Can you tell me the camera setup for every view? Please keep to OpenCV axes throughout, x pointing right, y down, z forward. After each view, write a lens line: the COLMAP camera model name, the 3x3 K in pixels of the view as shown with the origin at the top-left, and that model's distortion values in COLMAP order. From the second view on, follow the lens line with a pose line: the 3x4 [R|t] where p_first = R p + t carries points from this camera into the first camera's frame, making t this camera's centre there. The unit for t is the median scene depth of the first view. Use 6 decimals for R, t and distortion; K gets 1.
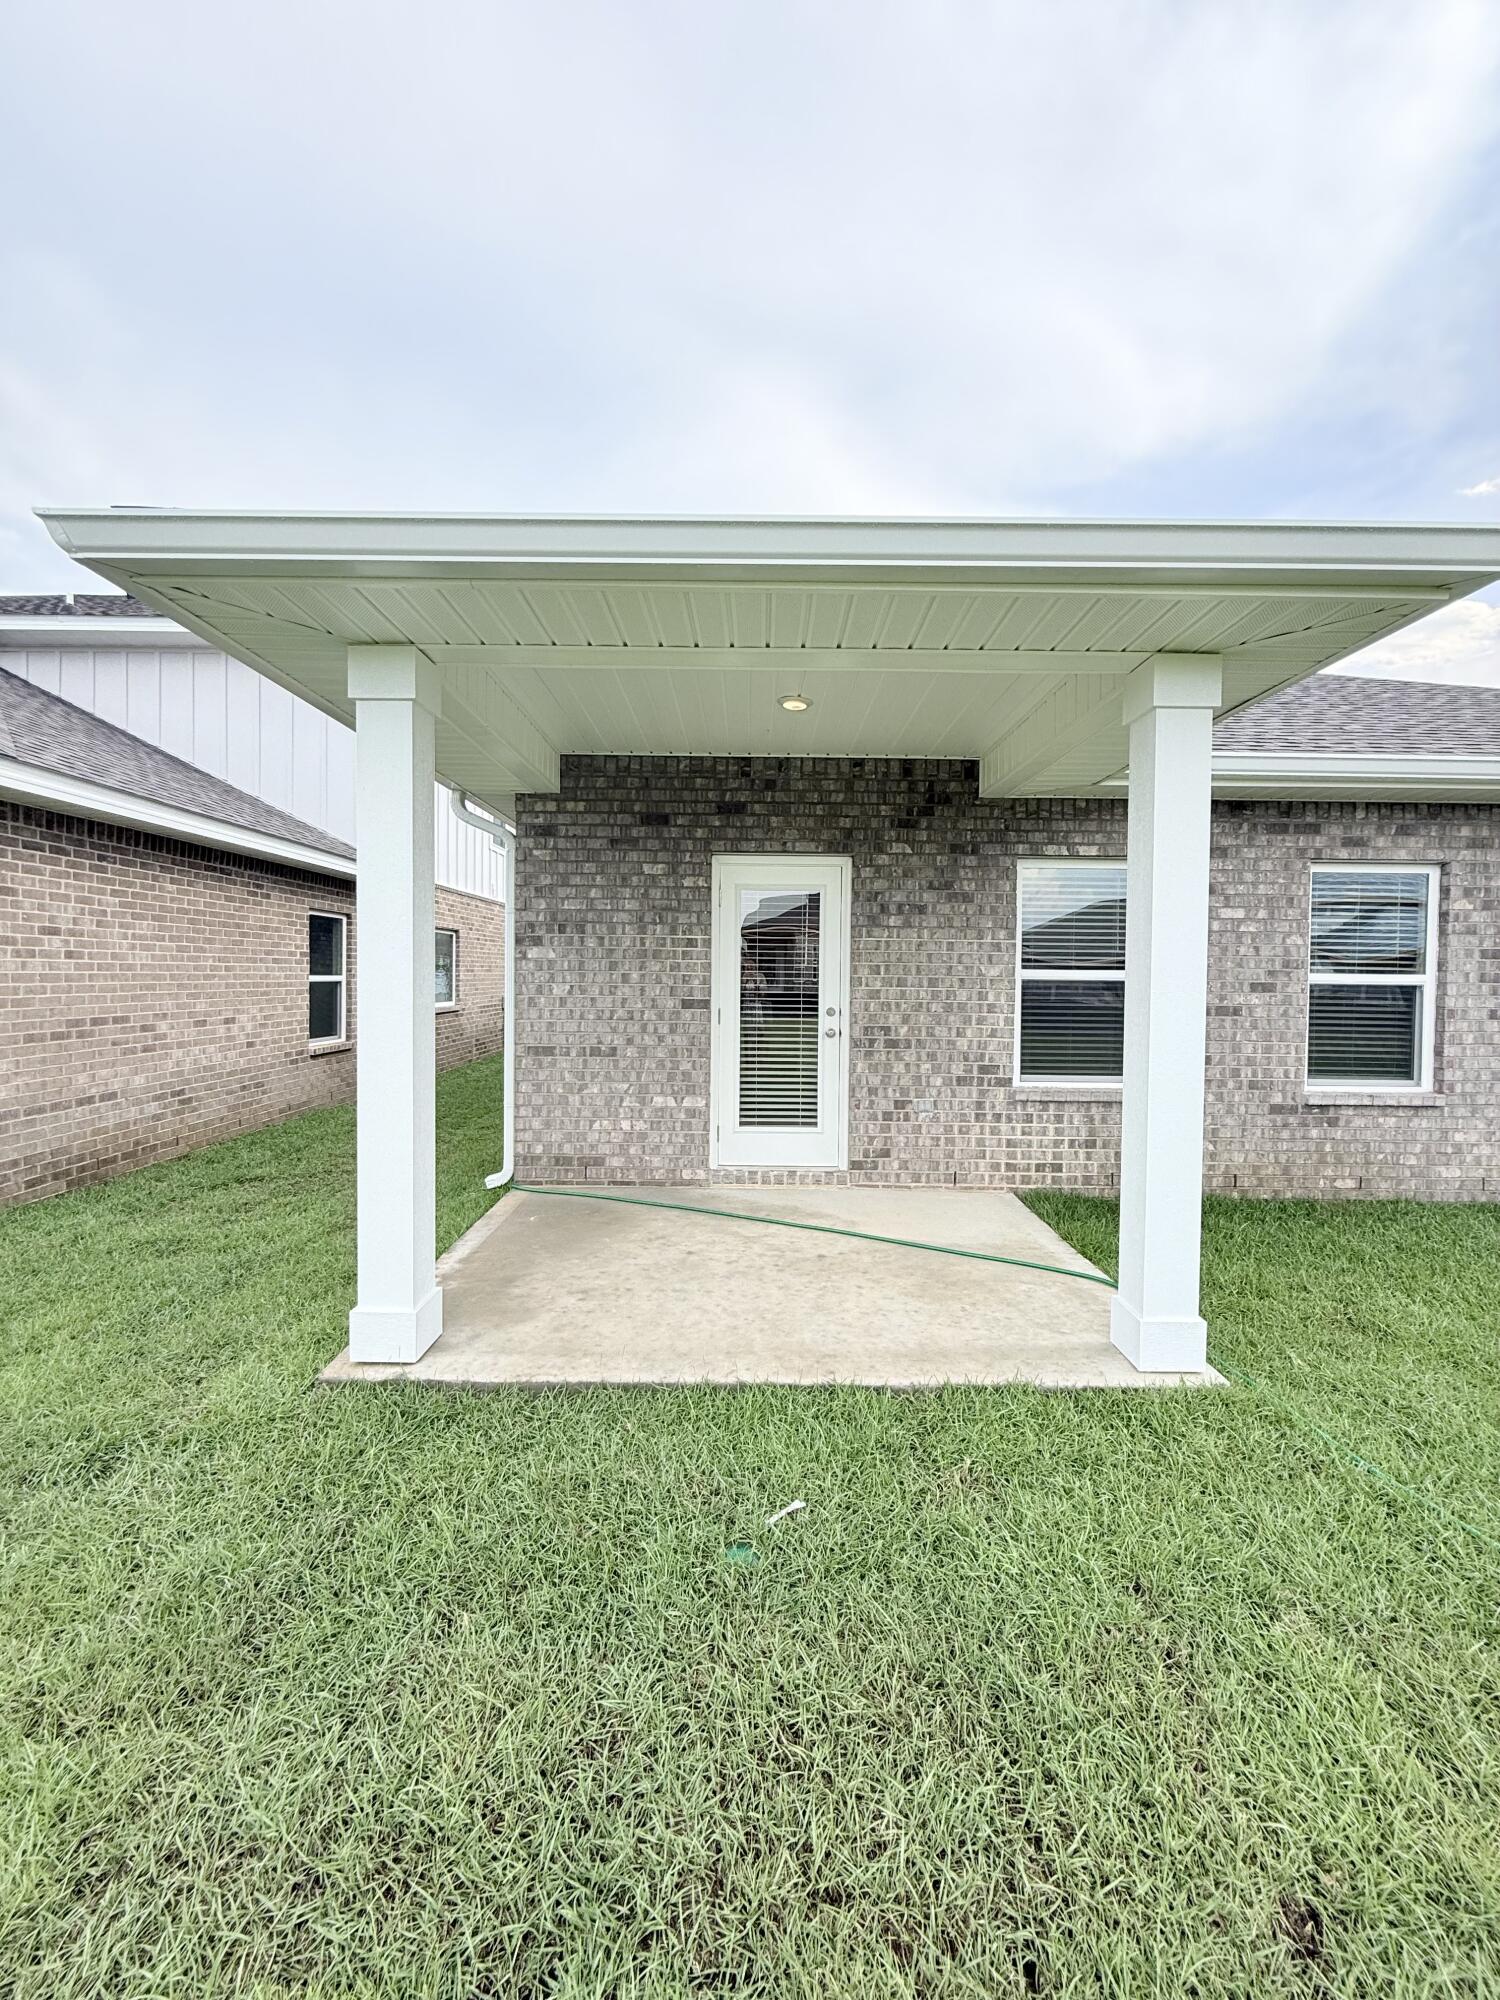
lens RADIAL K [[796.3, 0, 751.4], [0, 796.3, 999.5], [0, 0, 1]] dist [-0.001270, -0.000235]
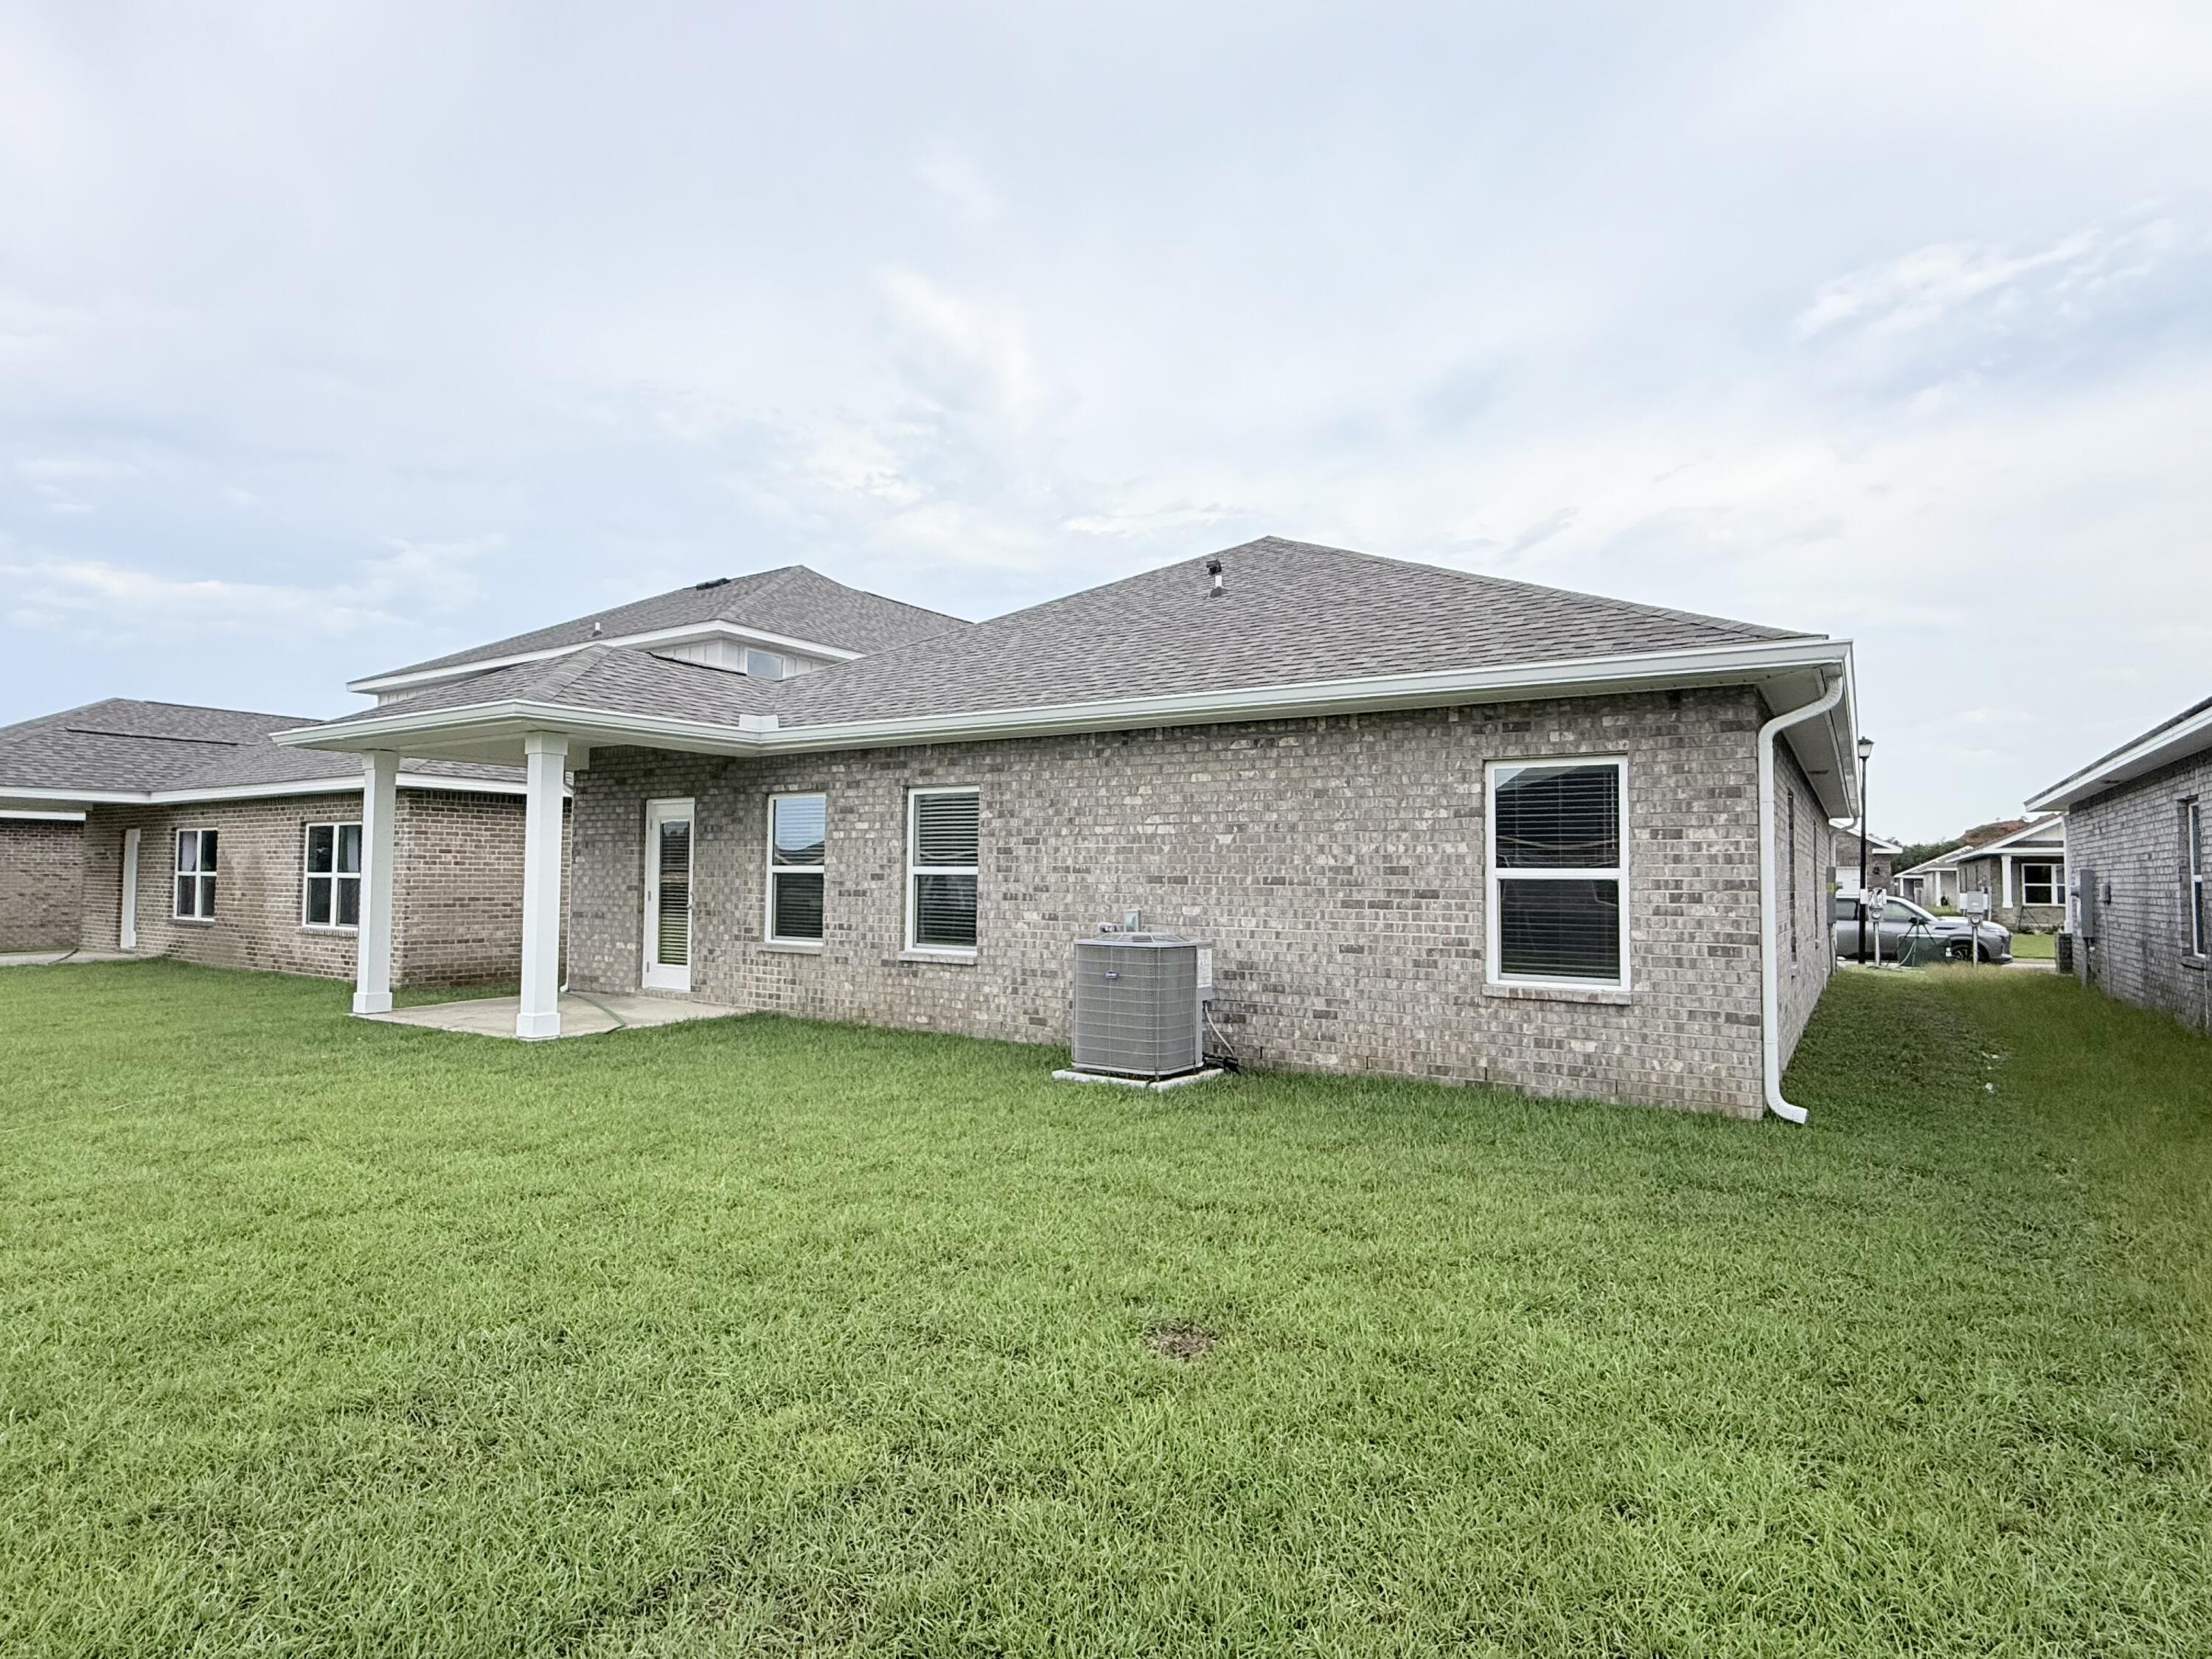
lens RADIAL K [[1163.0, 0, 1104.5], [0, 1163.0, 828.9], [0, 0, 1]] dist [0.000763, 0.000113]
pose [[0.837208, -0.027395, -0.546198, 2.120724], [-0.013086, 0.997455, -0.070086, 0.040165], [0.546728, 0.065825, 0.834719, -0.524587]]
